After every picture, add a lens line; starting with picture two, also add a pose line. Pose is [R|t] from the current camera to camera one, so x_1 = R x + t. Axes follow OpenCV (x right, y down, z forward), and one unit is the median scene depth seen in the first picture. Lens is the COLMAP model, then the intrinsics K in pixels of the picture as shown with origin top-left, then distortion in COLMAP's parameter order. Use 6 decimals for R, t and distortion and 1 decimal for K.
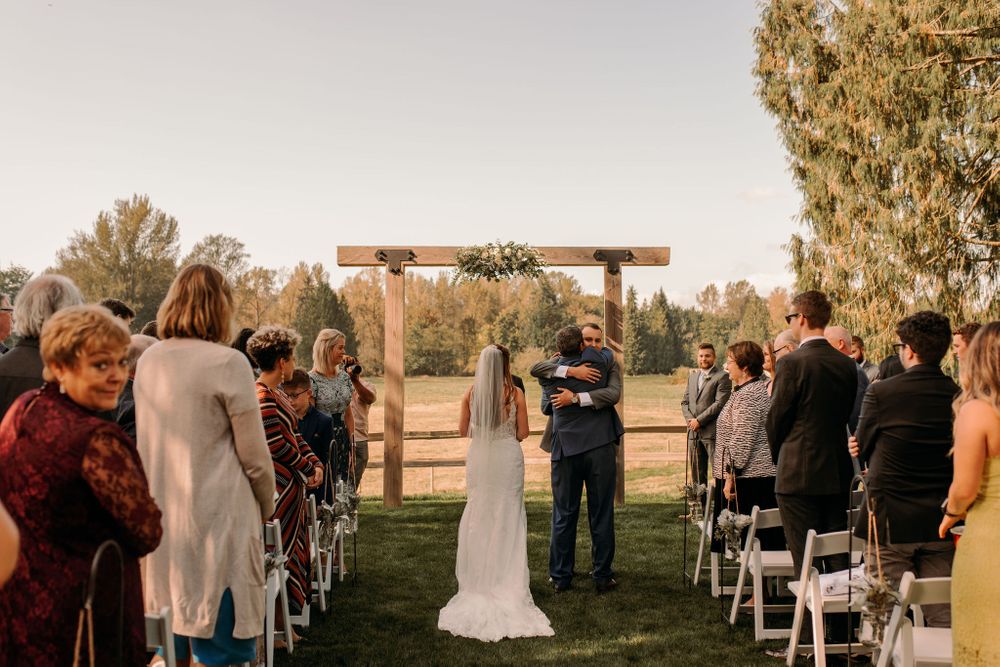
lens RADIAL K [[997.6, 0, 500.0], [0, 997.6, 333.5], [0, 0, 1]] dist [-0.000590, 0.027210]
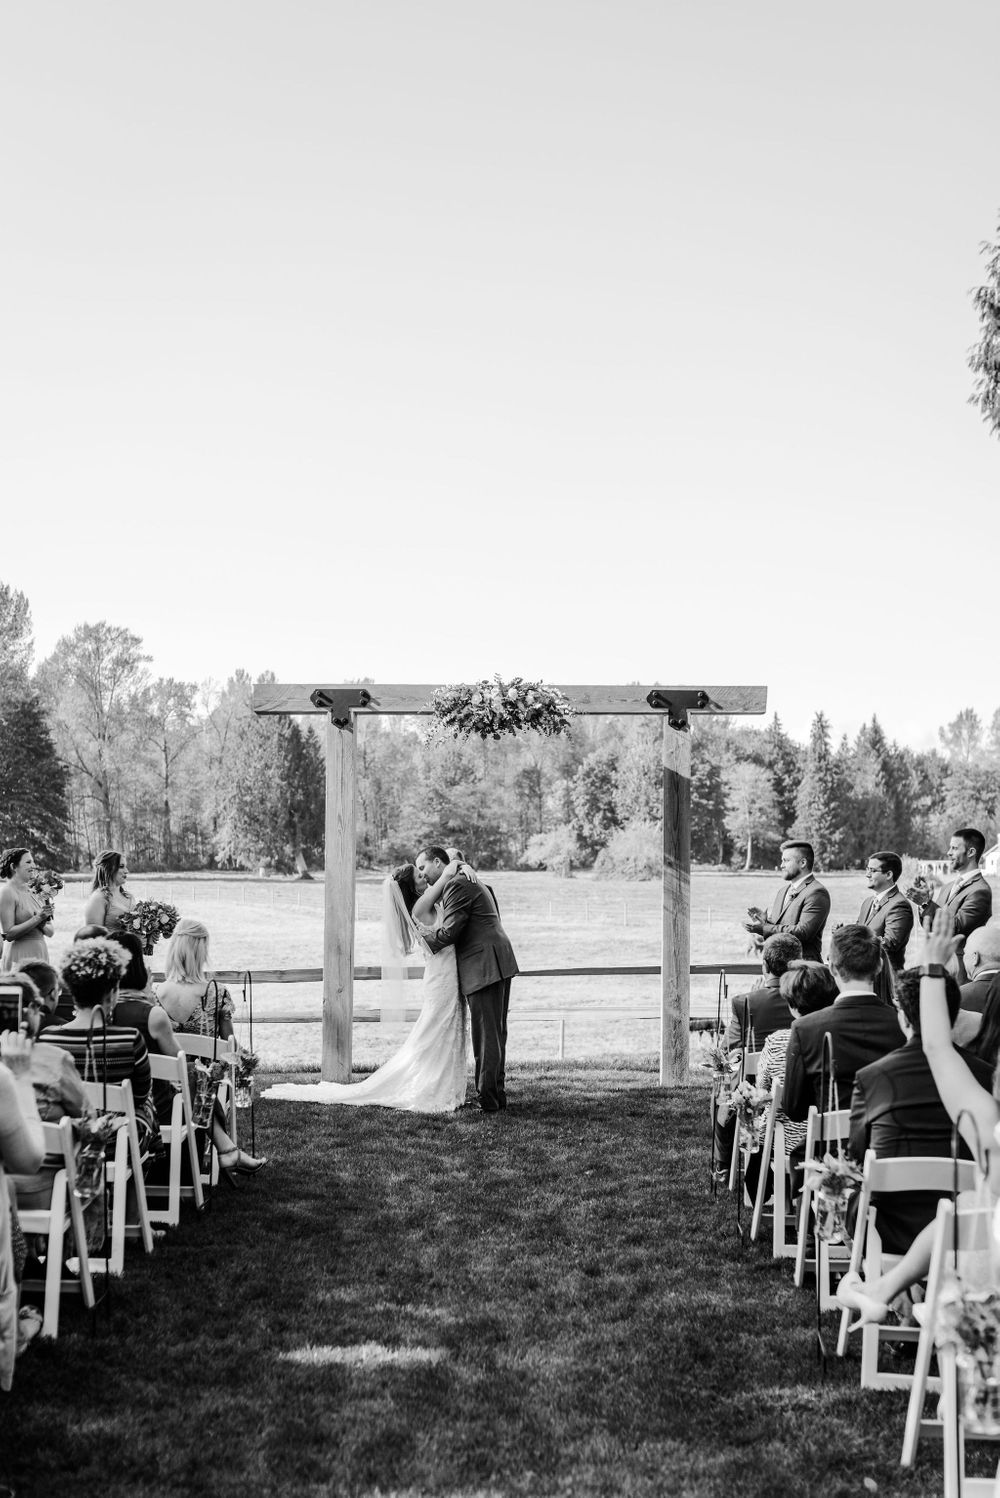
lens RADIAL K [[1955.7, 0, 491.2], [0, 1955.7, 880.5], [0, 0, 1]] dist [0.002400, 0.077154]
pose [[0.996077, 0.009963, -0.087927, 0.077032], [-0.005136, 0.998476, 0.054956, -0.021866], [0.088340, -0.054289, 0.994610, -0.195885]]
